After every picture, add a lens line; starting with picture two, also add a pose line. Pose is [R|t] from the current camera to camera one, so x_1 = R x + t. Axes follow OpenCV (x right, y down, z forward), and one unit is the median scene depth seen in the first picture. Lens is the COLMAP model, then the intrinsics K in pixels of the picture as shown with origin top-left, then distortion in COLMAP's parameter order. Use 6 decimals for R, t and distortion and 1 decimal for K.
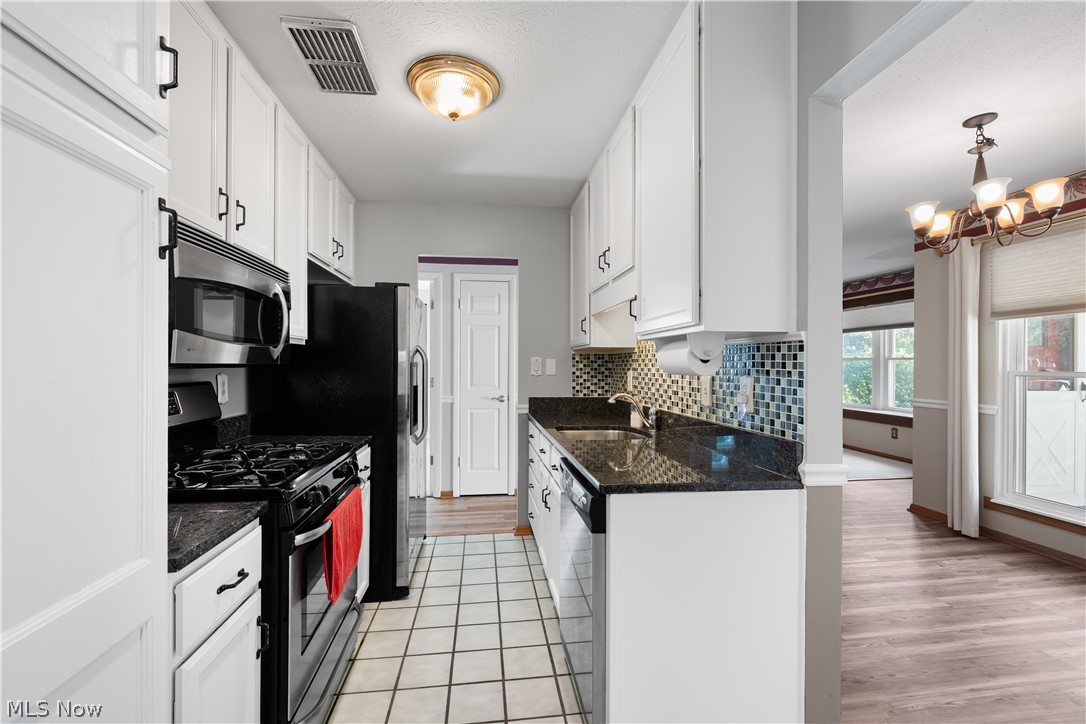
lens RADIAL K [[463.0, 0, 539.3], [0, 463.0, 360.7], [0, 0, 1]] dist [-0.001778, -0.000473]
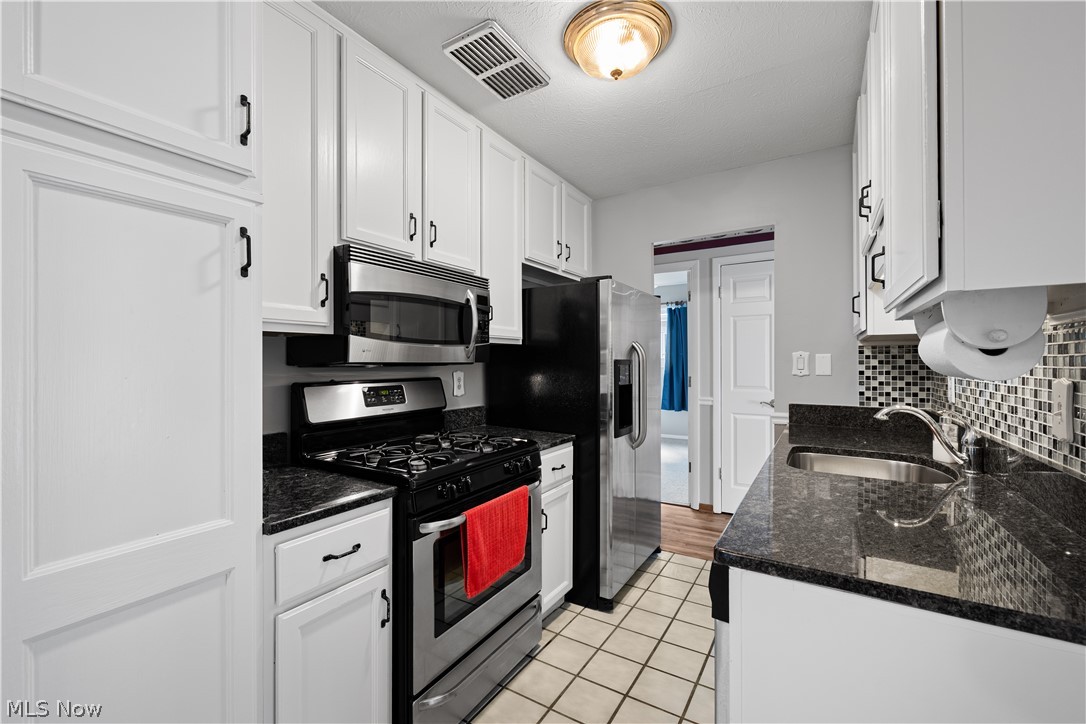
lens RADIAL K [[458.6, 0, 539.1], [0, 458.6, 359.7], [0, 0, 1]] dist [-0.000645, -0.000020]
pose [[0.771693, -0.009642, -0.635922, 0.194741], [0.010876, 0.999939, -0.001964, 0.003402], [0.635903, -0.005401, 0.771750, 0.195850]]
